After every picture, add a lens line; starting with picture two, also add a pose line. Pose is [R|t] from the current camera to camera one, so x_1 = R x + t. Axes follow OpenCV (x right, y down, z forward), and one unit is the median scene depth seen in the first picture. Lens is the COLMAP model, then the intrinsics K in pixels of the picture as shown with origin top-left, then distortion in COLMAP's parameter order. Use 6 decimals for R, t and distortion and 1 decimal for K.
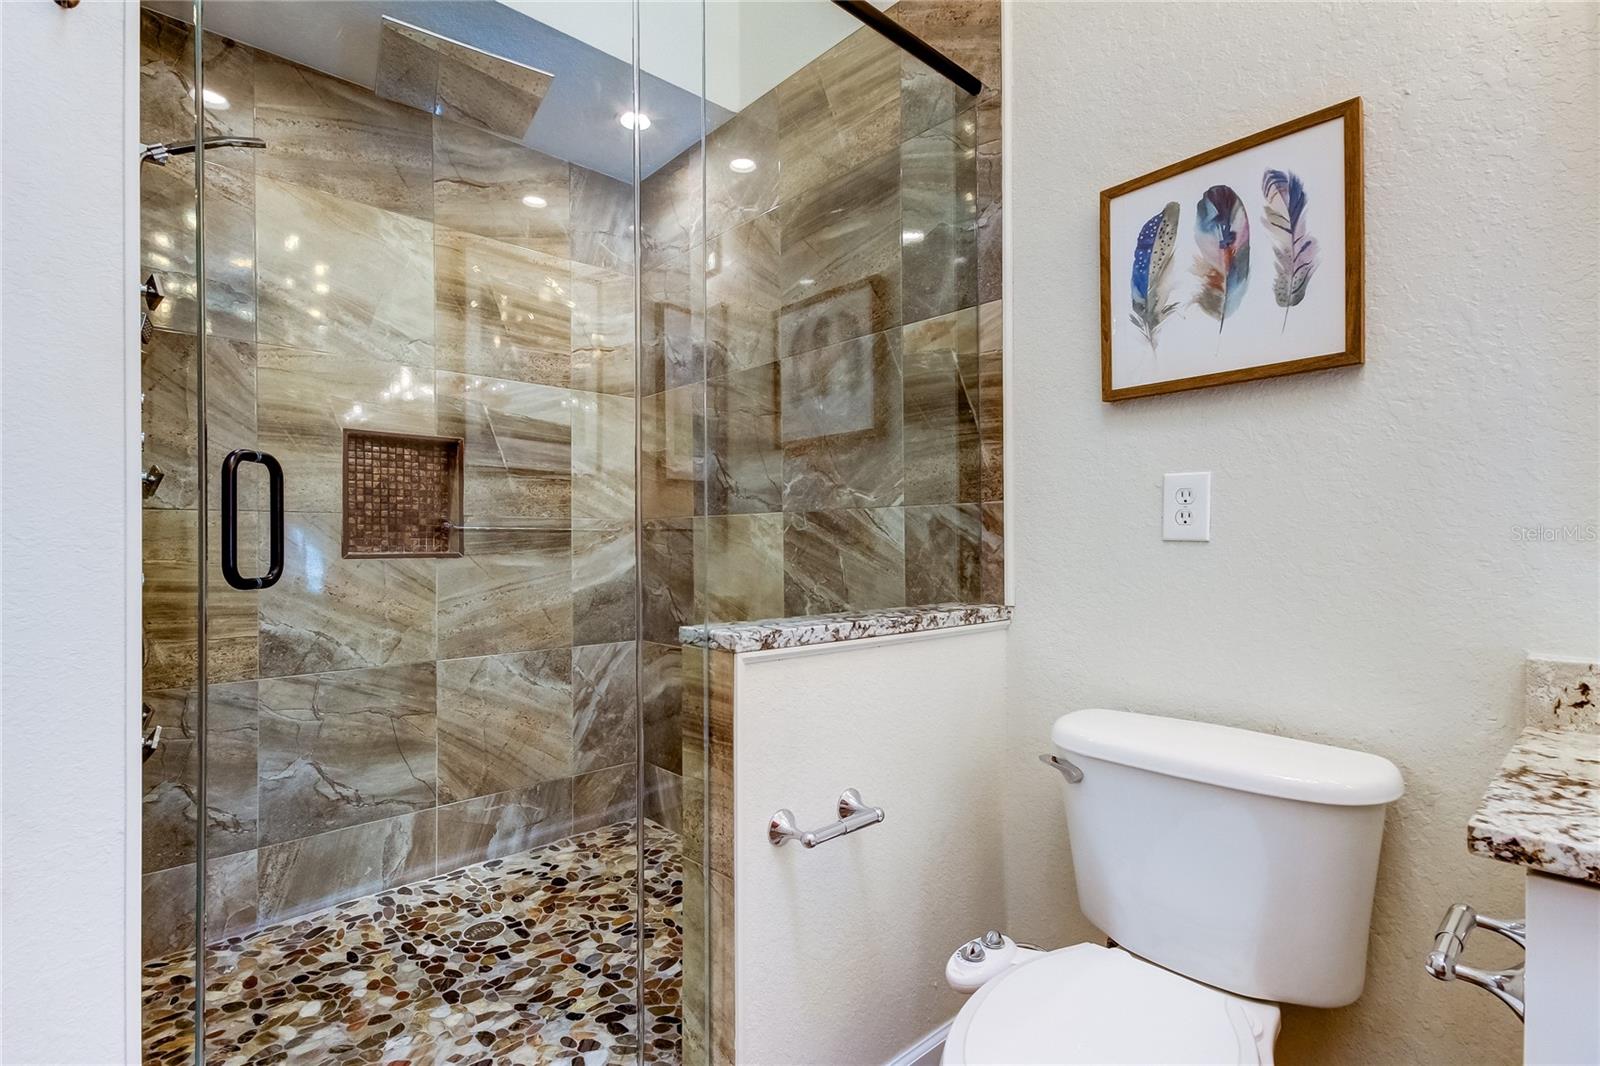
lens RADIAL K [[747.0, 0, 812.6], [0, 747.0, 538.0], [0, 0, 1]] dist [0.021465, -0.002453]
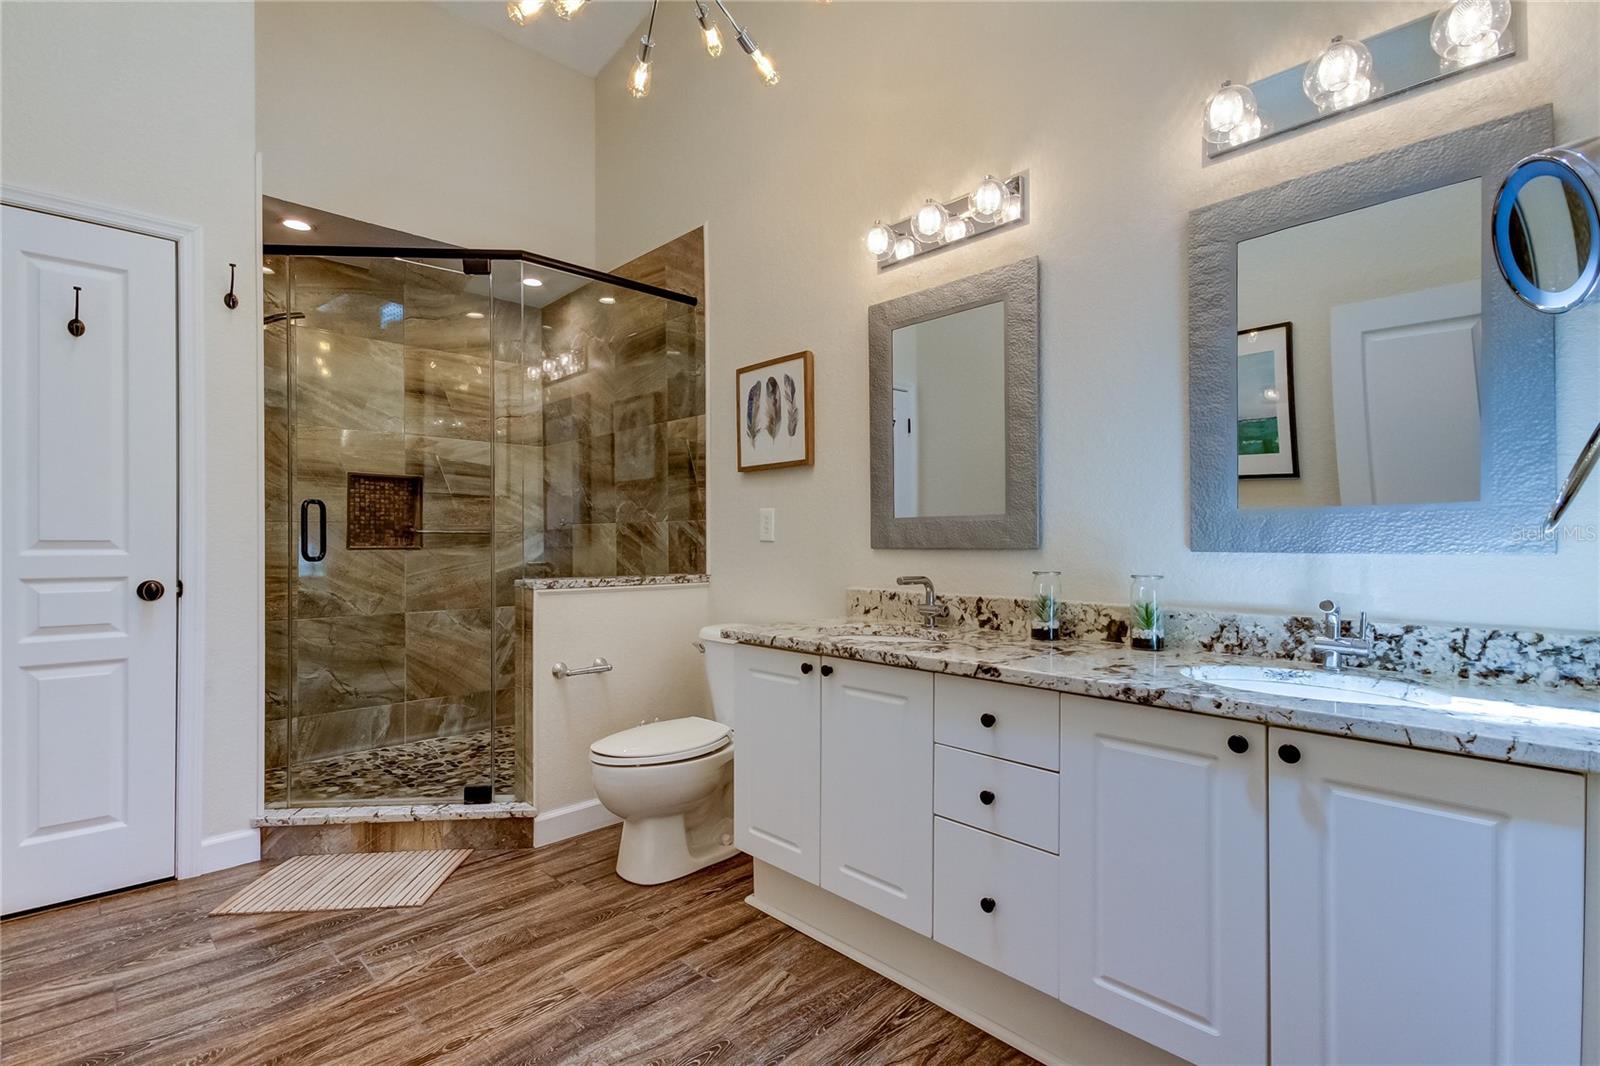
lens RADIAL K [[747.0, 0, 835.1], [0, 747.0, 540.1], [0, 0, 1]] dist [0.021465, -0.002453]
pose [[0.999301, 0.003639, 0.037204, 0.505202], [-0.003806, 0.999983, 0.004420, -0.007393], [-0.037187, -0.004559, 0.999298, -0.906804]]
